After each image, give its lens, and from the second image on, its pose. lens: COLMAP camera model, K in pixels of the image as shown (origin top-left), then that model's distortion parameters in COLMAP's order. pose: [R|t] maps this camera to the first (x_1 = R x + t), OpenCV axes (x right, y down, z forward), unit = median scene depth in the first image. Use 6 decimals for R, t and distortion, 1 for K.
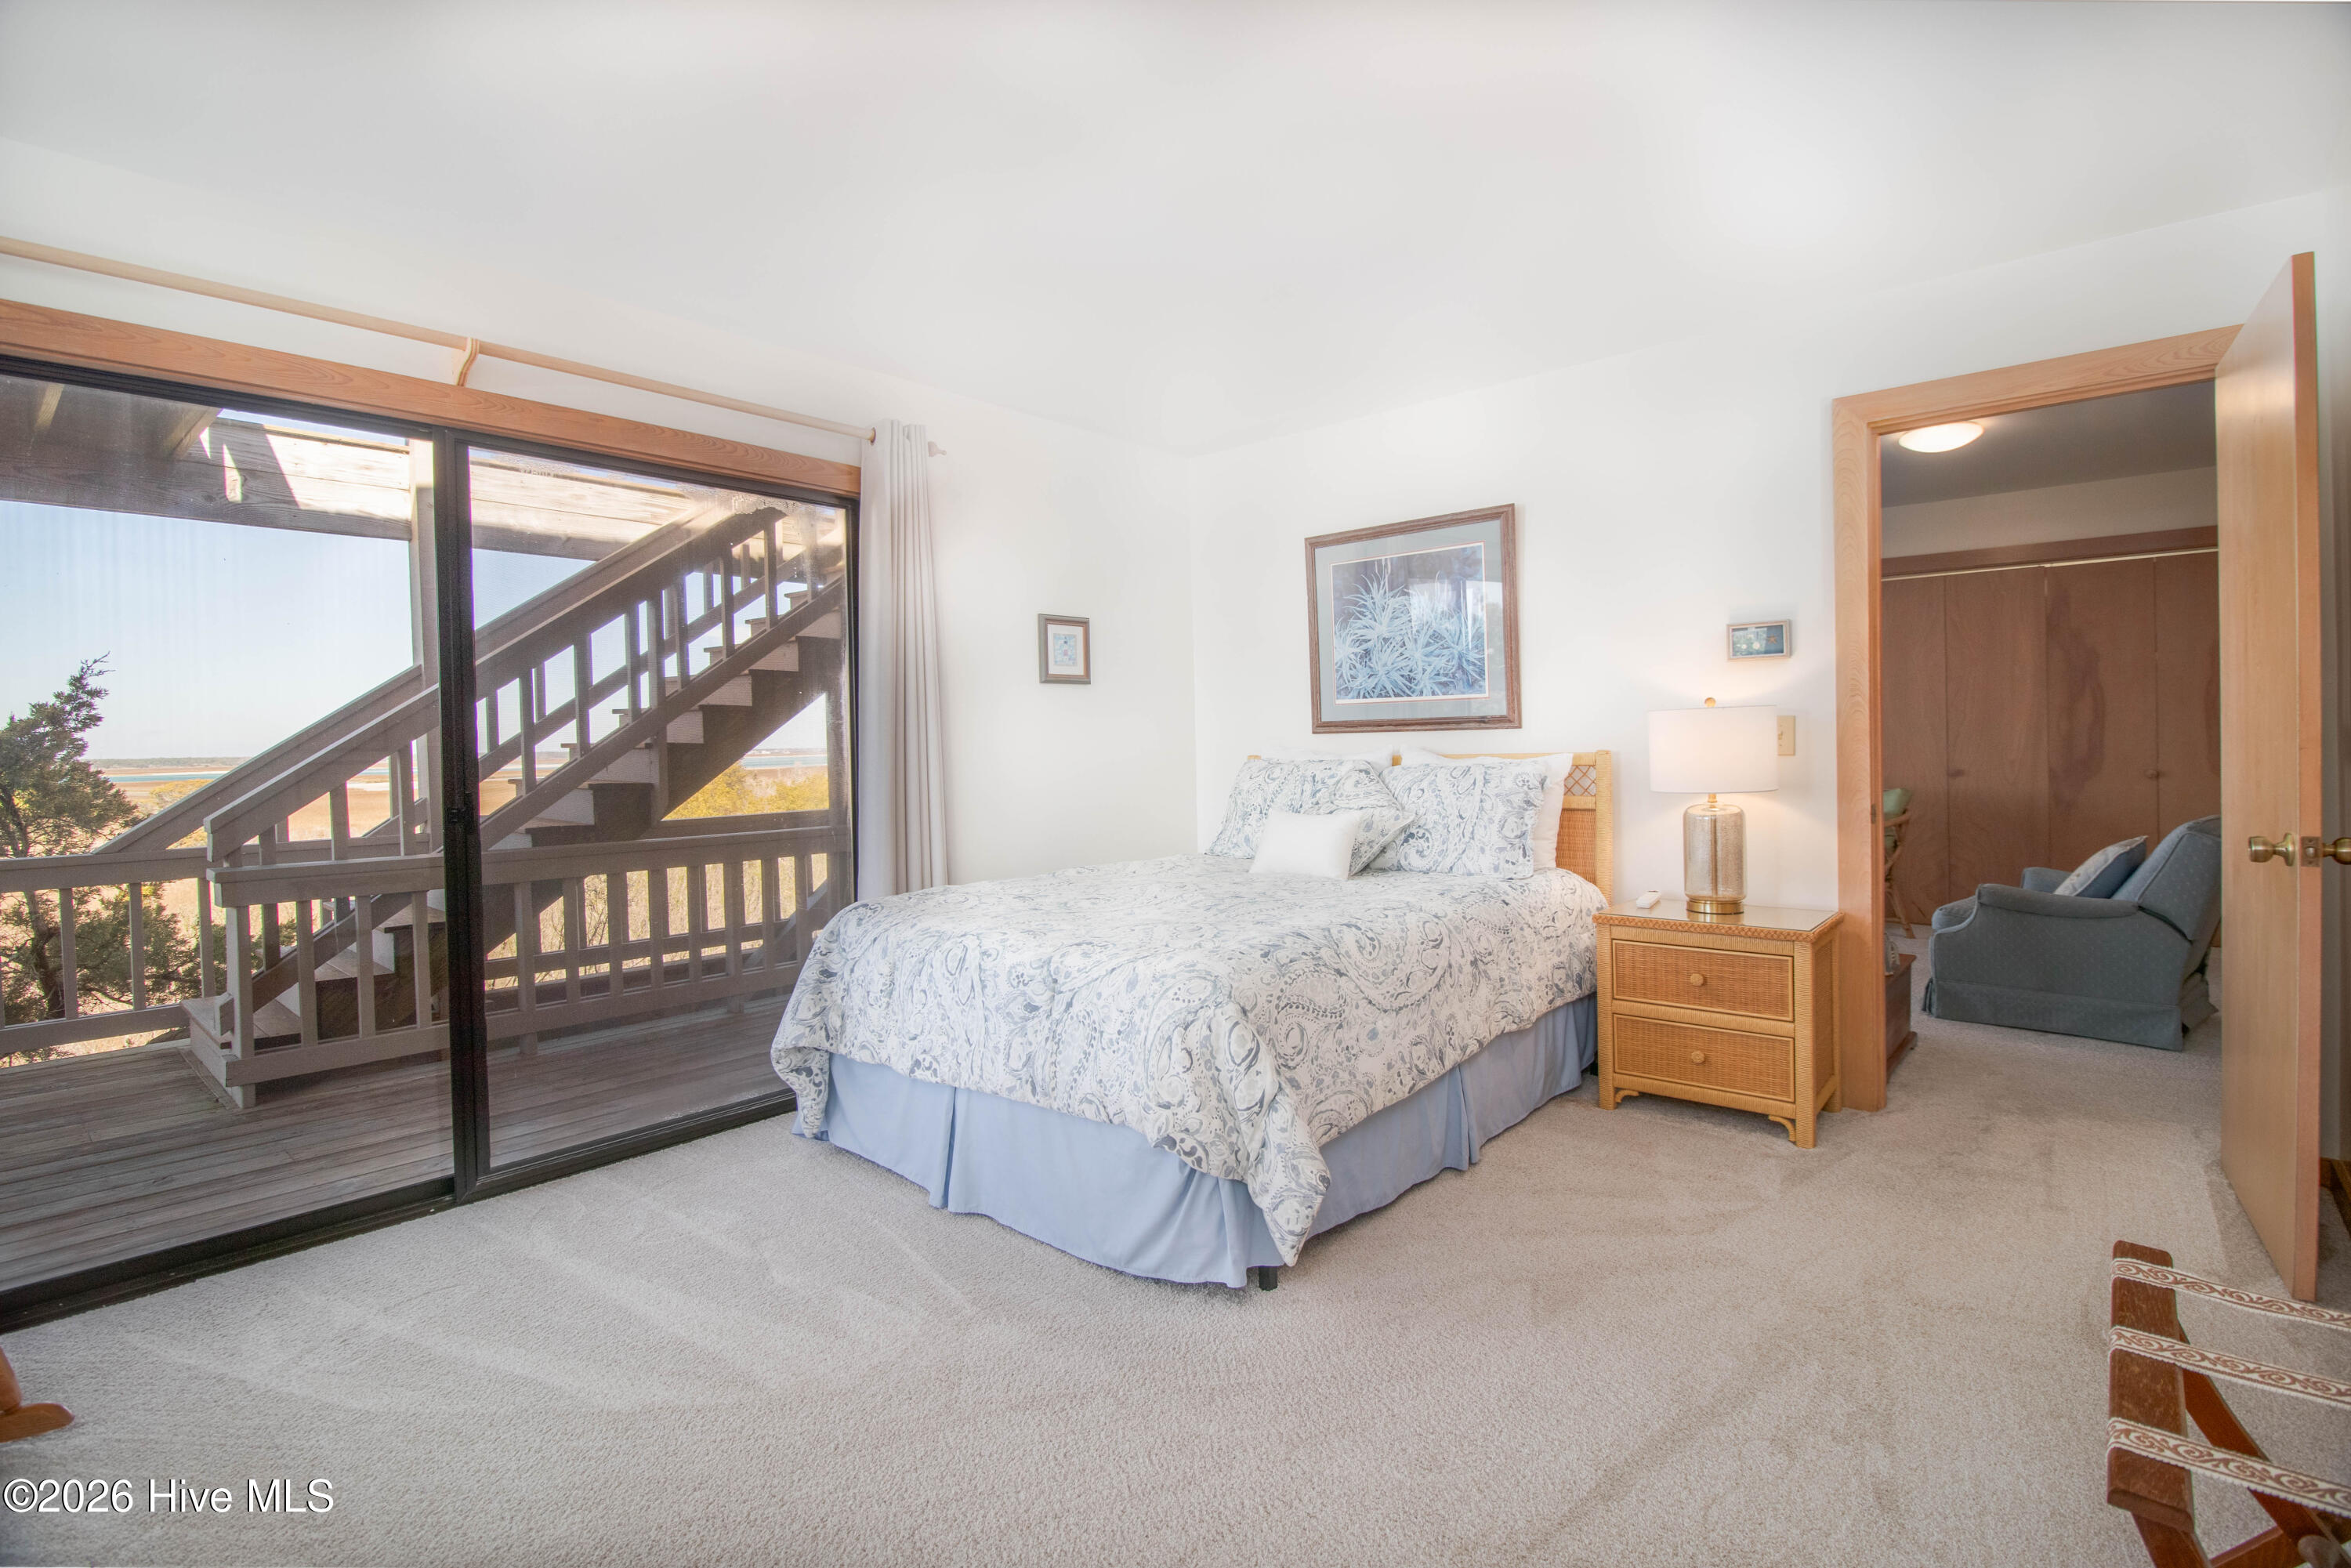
lens RADIAL K [[1118.3, 0, 1180.5], [0, 1118.3, 757.8], [0, 0, 1]] dist [0.000038, 0.000106]
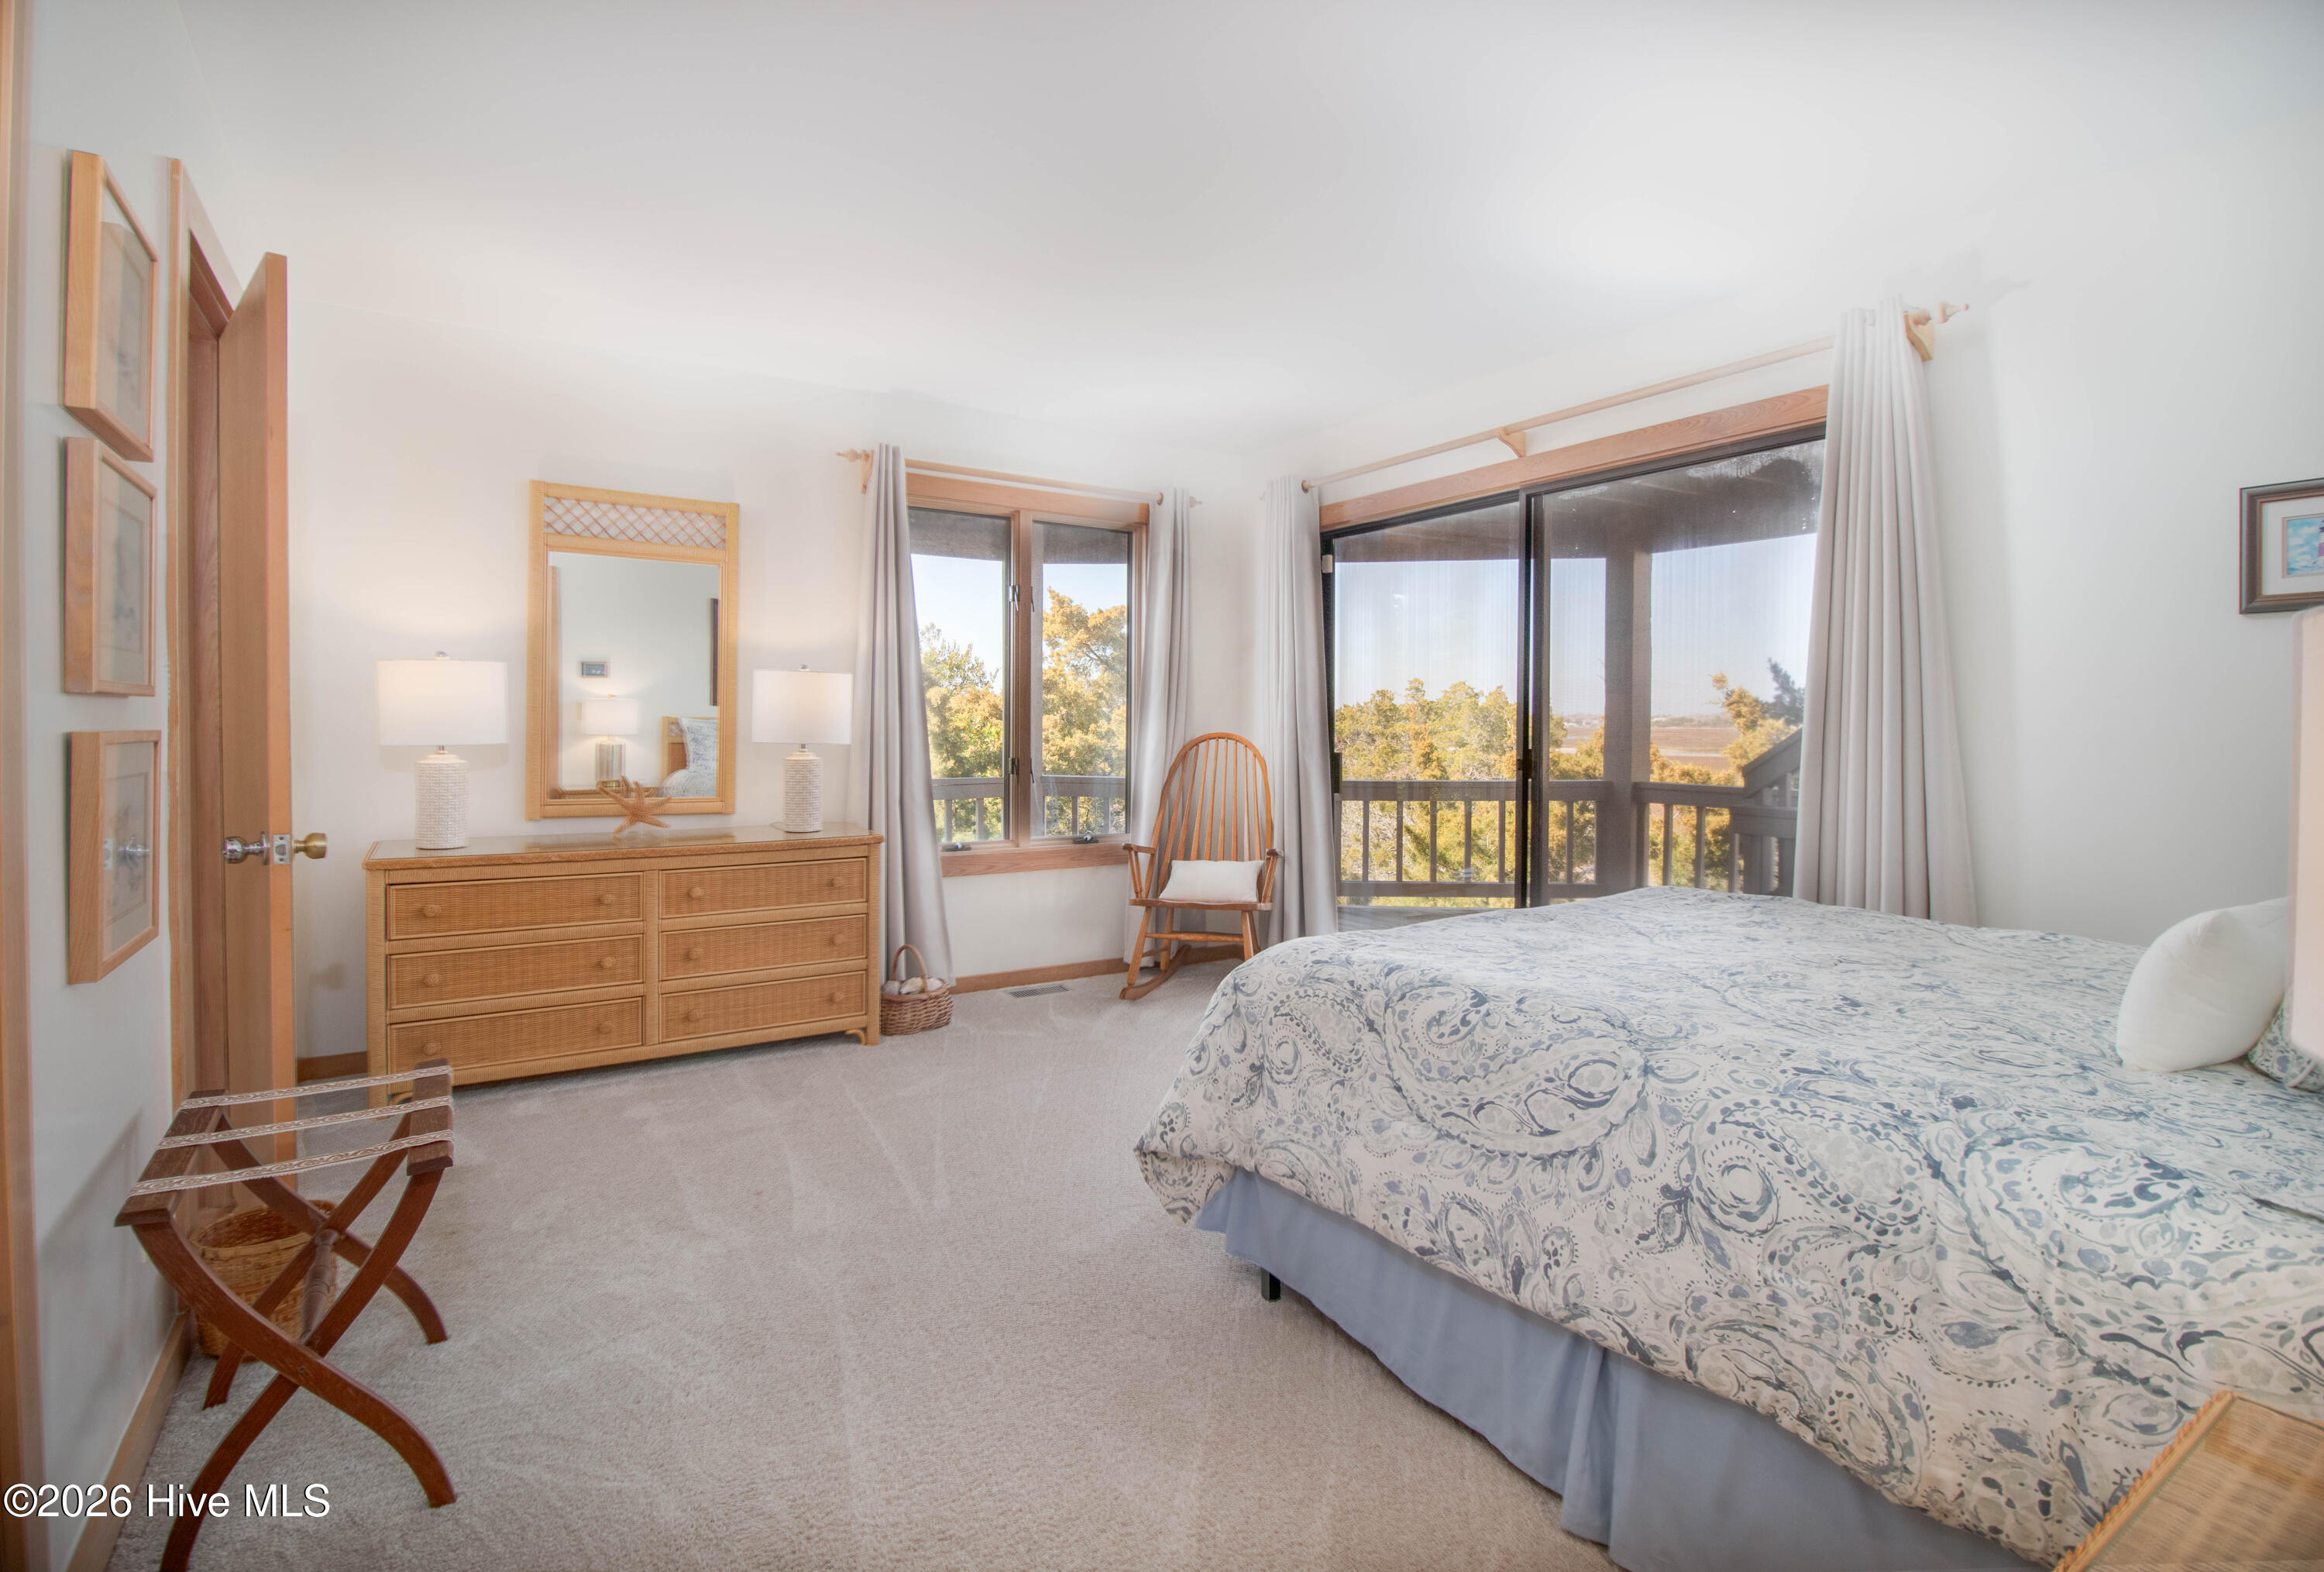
lens RADIAL K [[1086.0, 0, 1165.9], [0, 1086.0, 730.4], [0, 0, 1]] dist [-0.001699, -0.000234]
pose [[-0.276652, 0.032477, -0.960421, 0.859806], [-0.011203, 0.999252, 0.037017, -0.036823], [0.960905, 0.021000, -0.276082, 1.021822]]
